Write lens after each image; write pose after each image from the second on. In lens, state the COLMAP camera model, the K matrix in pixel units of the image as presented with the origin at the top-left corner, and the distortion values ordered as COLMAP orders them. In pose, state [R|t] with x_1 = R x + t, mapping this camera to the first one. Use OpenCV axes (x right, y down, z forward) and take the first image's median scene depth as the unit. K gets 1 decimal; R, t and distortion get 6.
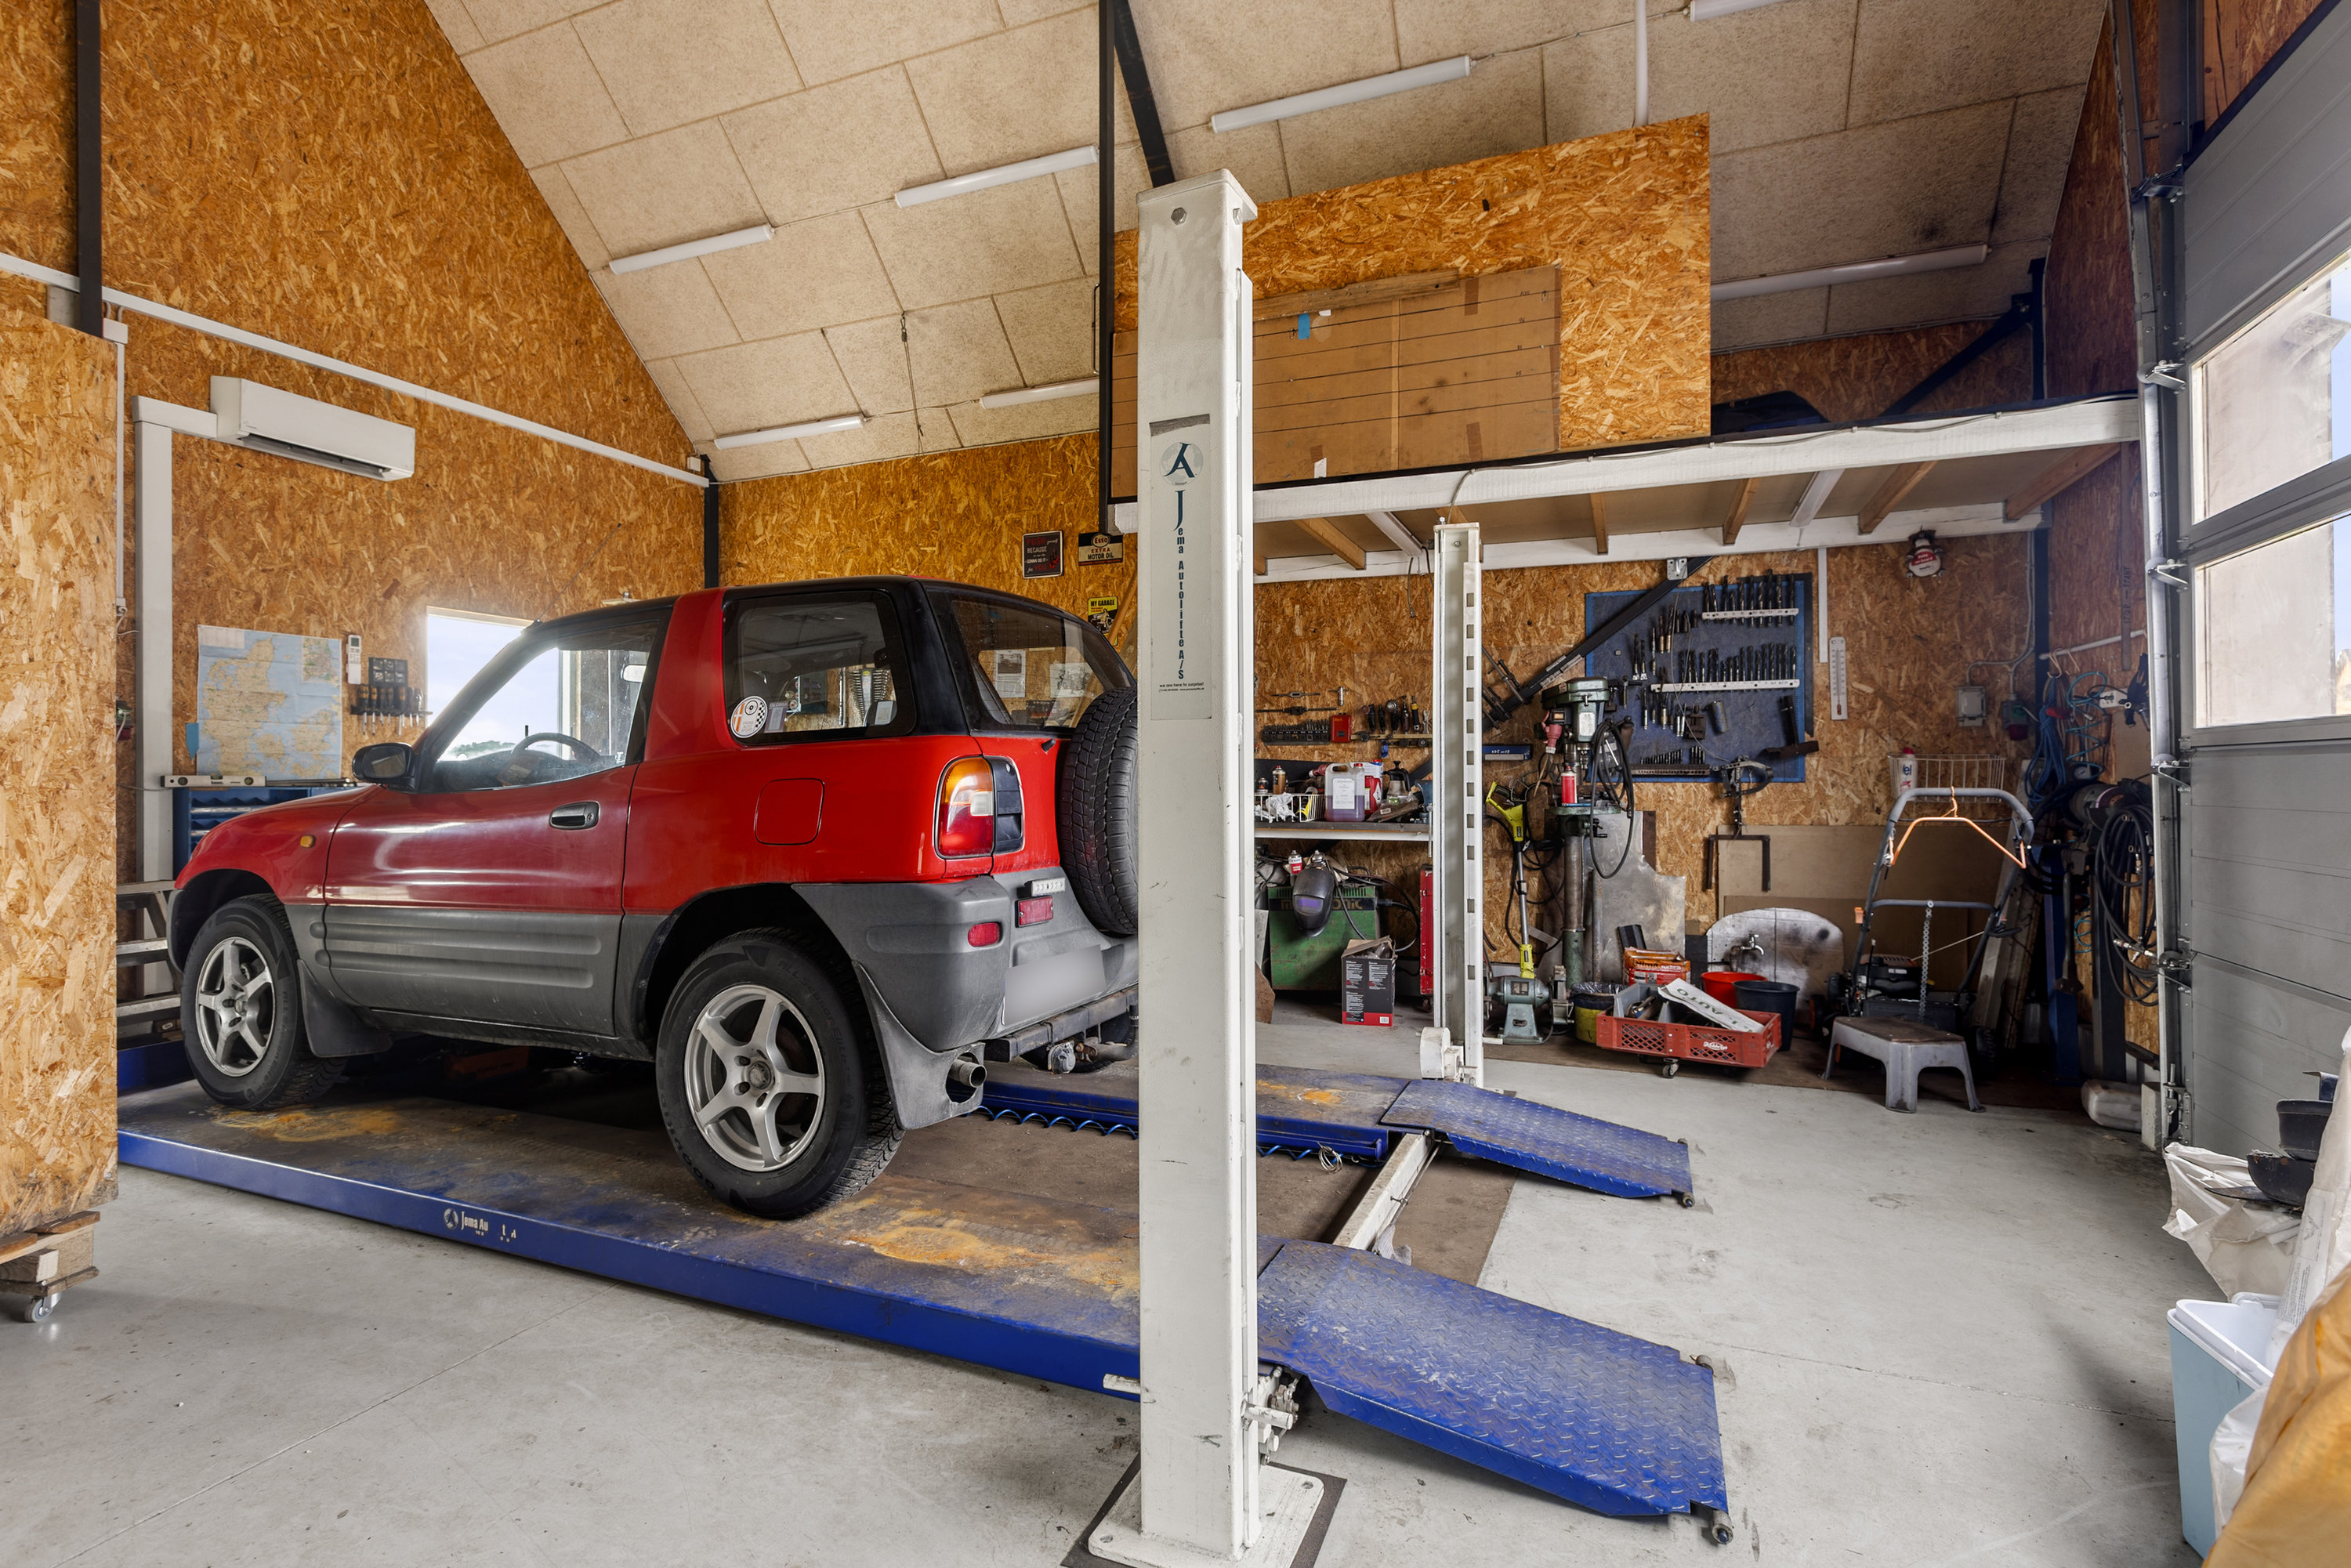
lens RADIAL K [[1142.4, 0, 1166.7], [0, 1142.4, 769.9], [0, 0, 1]] dist [0.000455, -0.000419]
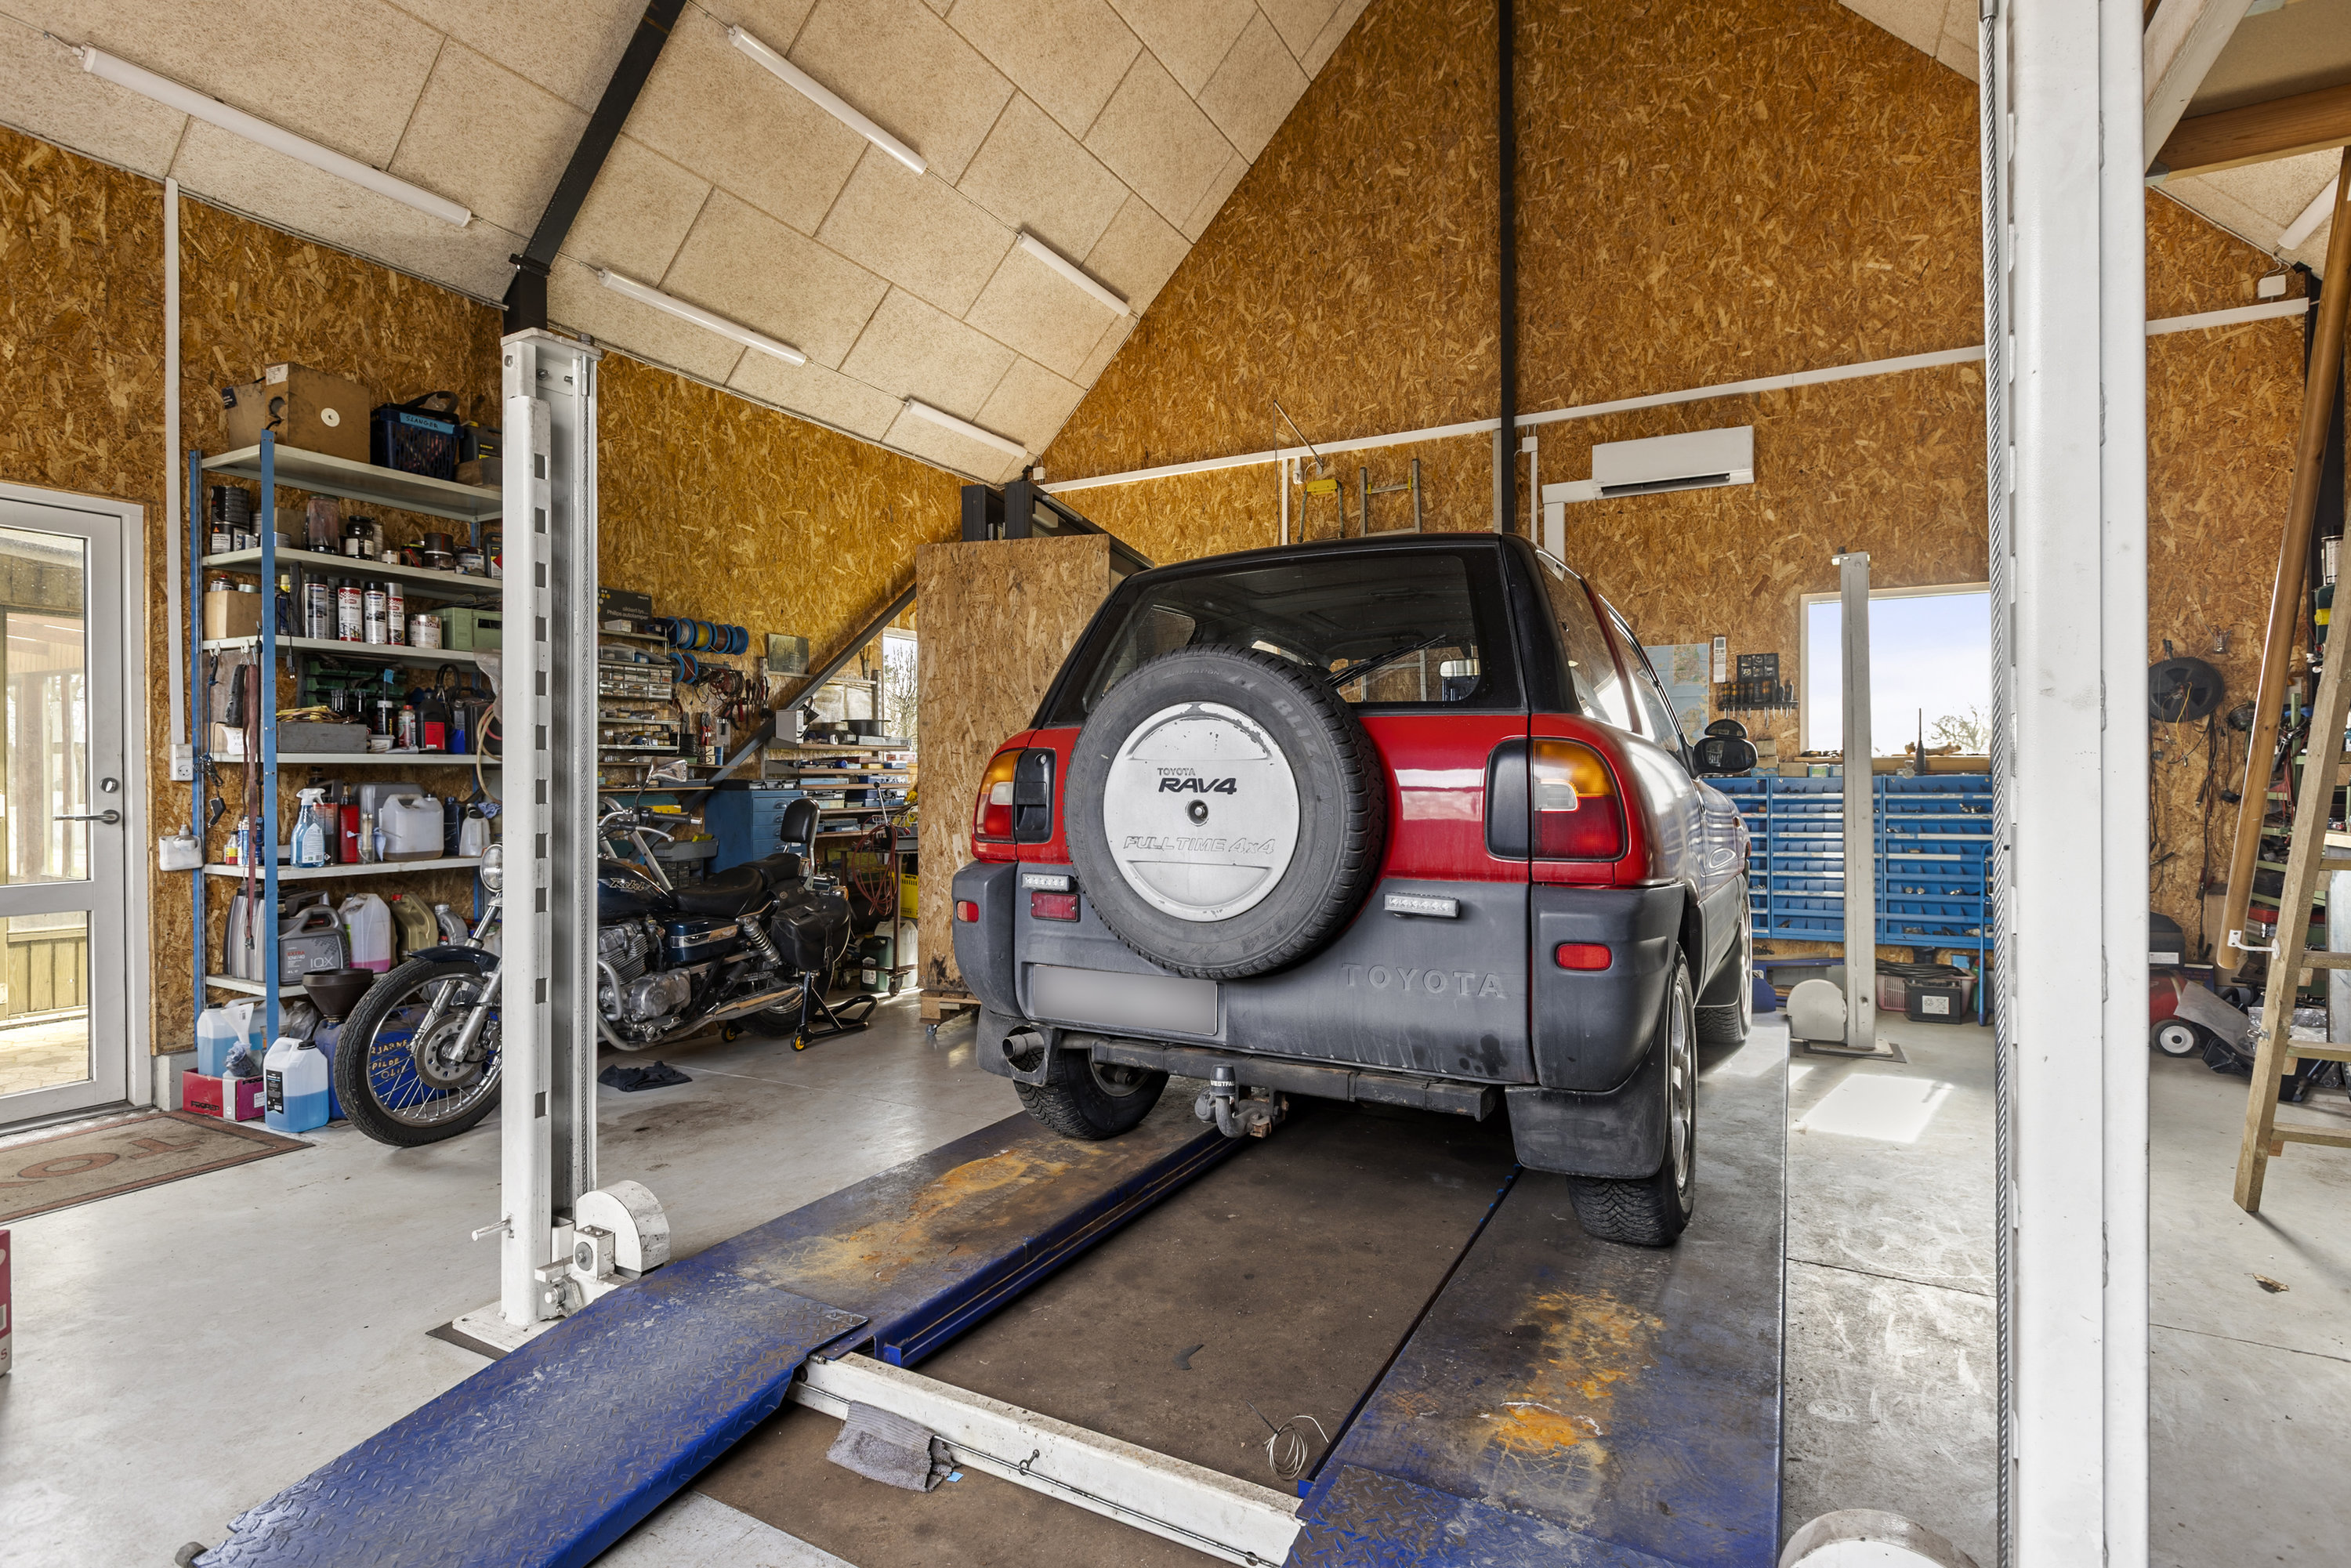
lens RADIAL K [[1142.4, 0, 1165.1], [0, 1142.4, 789.3], [0, 0, 1]] dist [0.000455, -0.000419]
pose [[-0.107732, 0.013232, -0.994092, 0.427311], [0.009310, 0.999881, 0.012301, 0.007243], [0.994136, -0.007930, -0.107843, 0.614786]]
